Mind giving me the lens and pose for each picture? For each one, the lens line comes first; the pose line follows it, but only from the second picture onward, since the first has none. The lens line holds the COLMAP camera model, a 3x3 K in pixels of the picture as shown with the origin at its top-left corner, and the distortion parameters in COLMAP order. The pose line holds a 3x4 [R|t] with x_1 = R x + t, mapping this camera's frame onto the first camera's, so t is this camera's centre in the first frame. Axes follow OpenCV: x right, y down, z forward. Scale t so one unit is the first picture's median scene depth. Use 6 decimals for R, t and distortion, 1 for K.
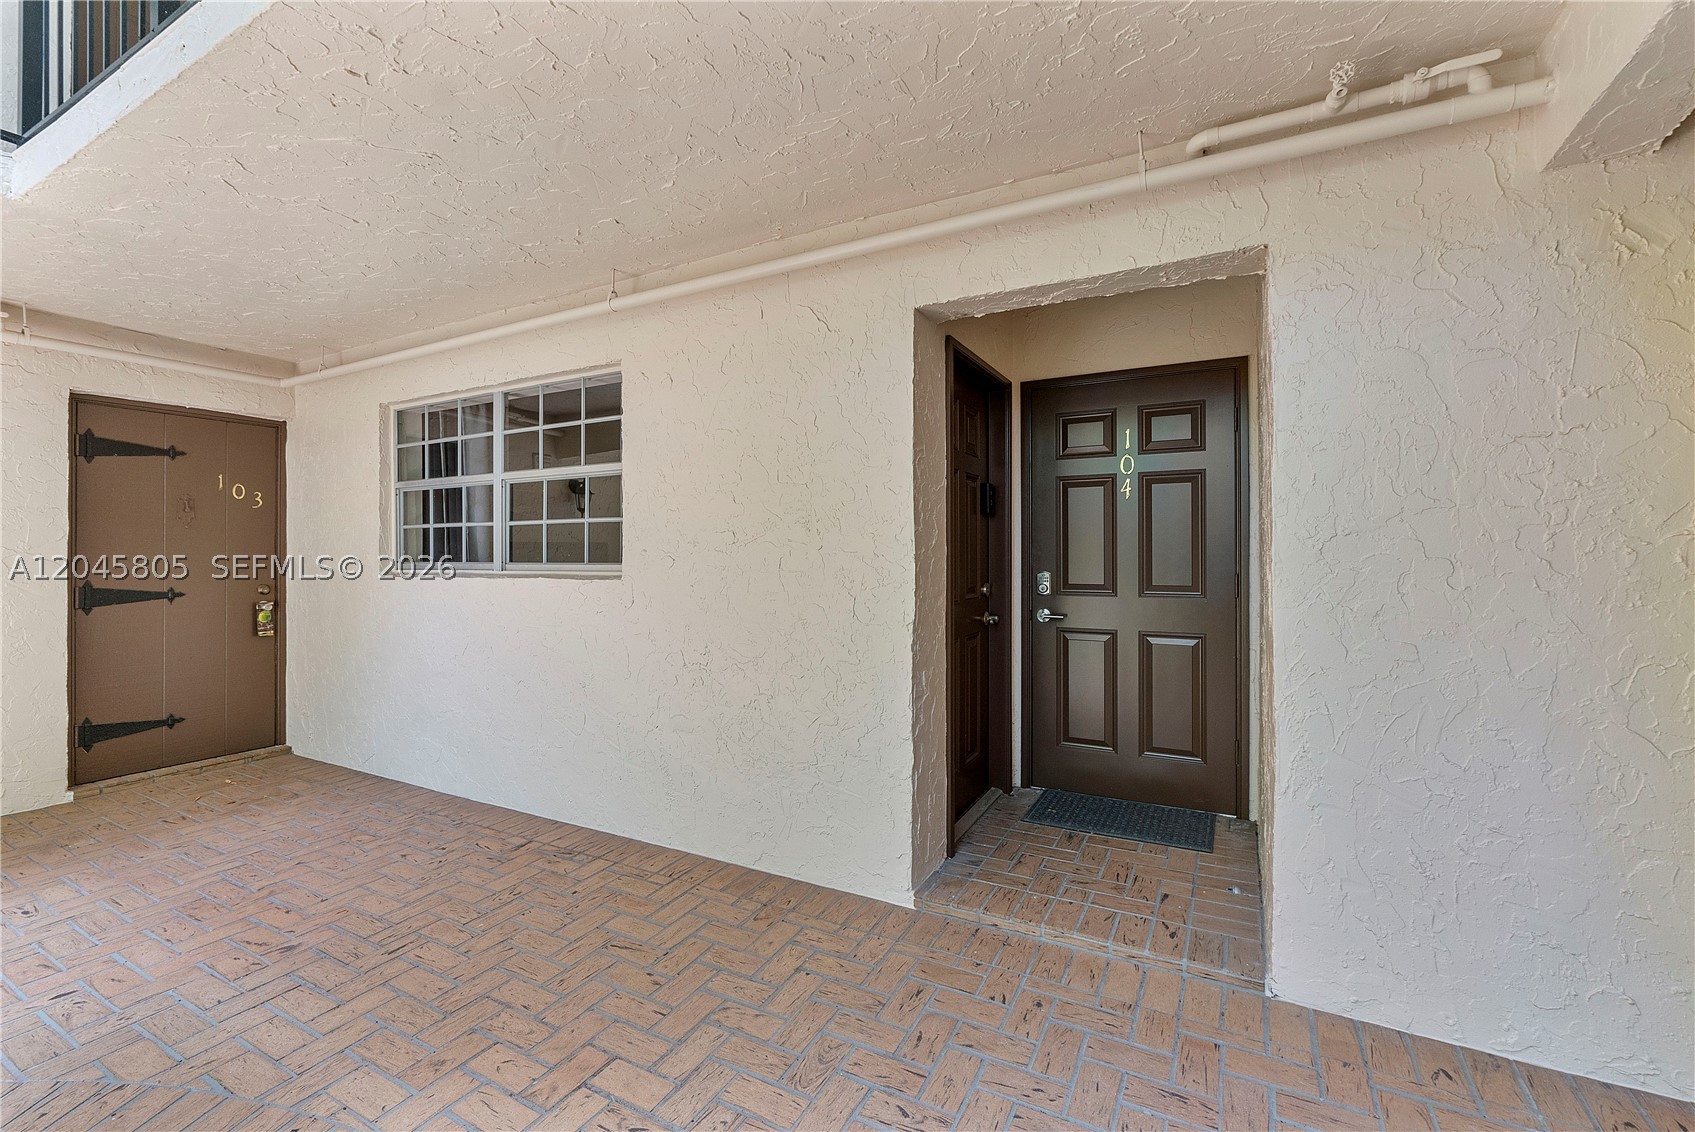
lens RADIAL K [[725.7, 0, 847.5], [0, 725.7, 566.0], [0, 0, 1]] dist [-0.004547, -0.000388]
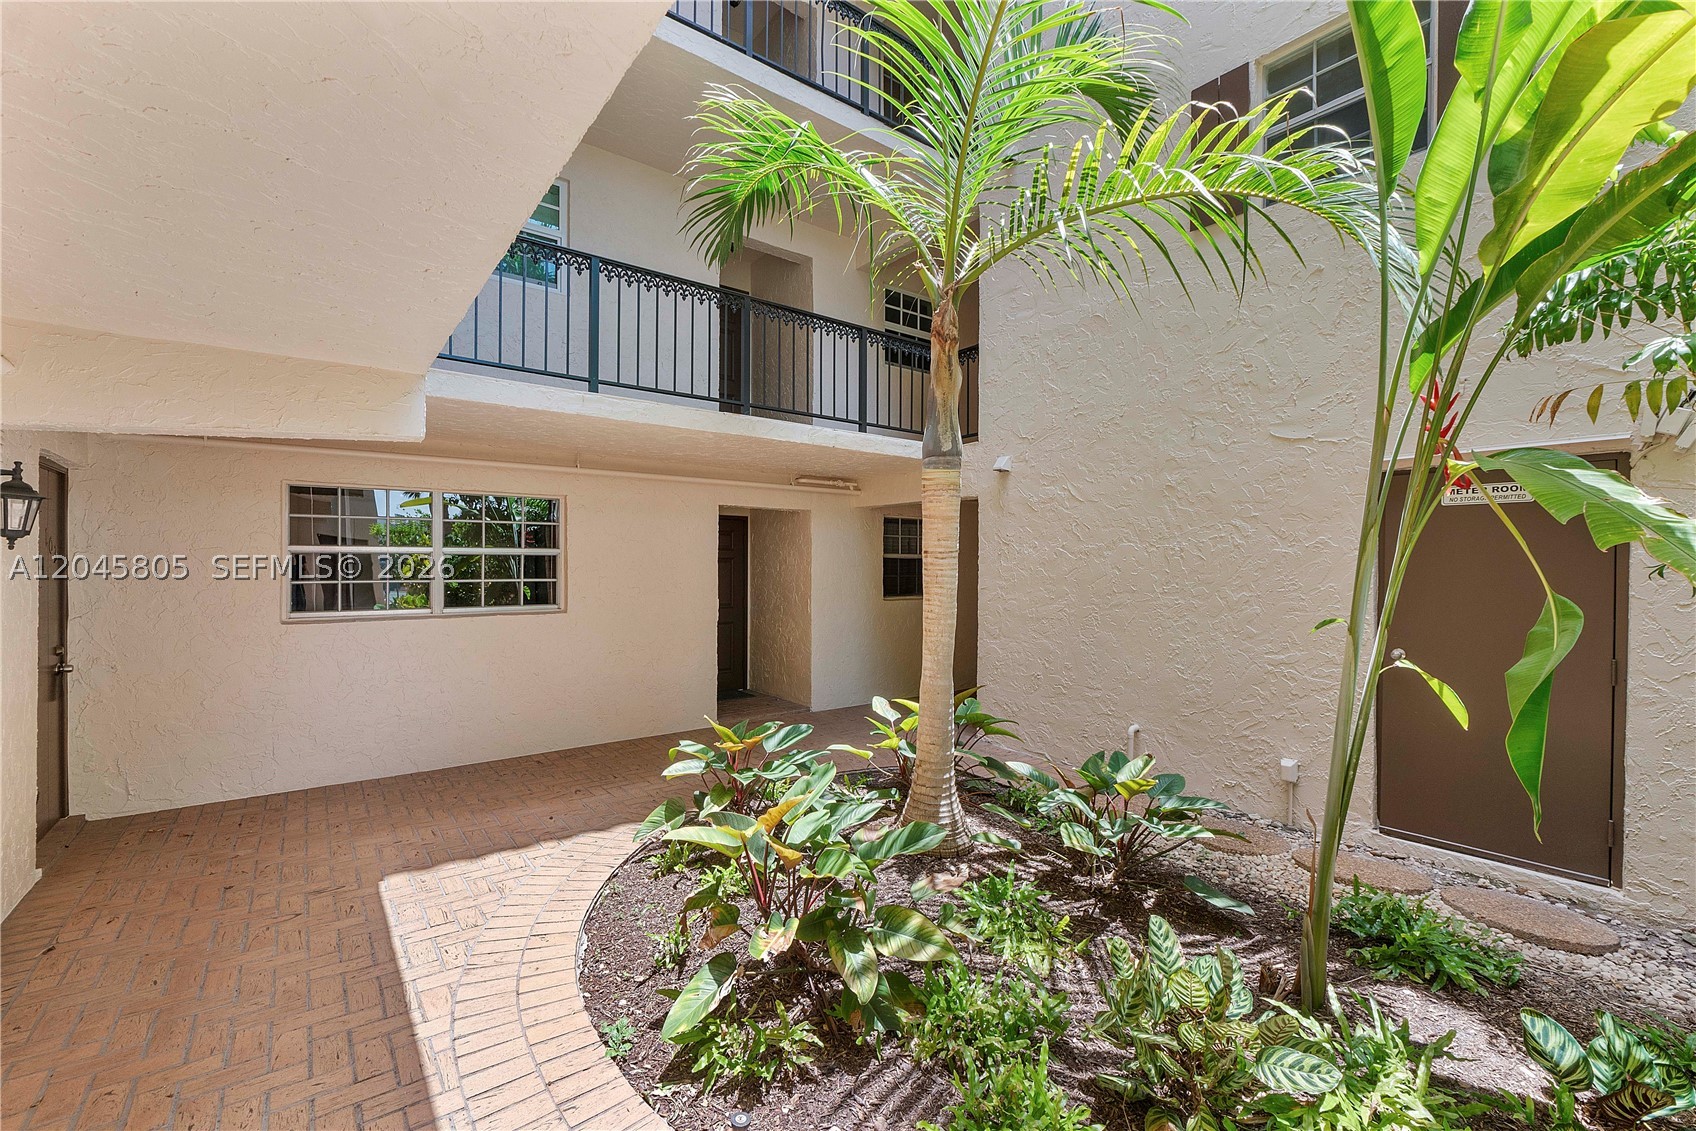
lens RADIAL K [[726.2, 0, 848.0], [0, 726.2, 565.5], [0, 0, 1]] dist [-0.004547, -0.000388]
pose [[0.407426, -0.000122, 0.913238, -1.694964], [0.025588, 0.999609, -0.011283, -0.060747], [-0.912880, 0.027965, 0.407270, -0.428691]]
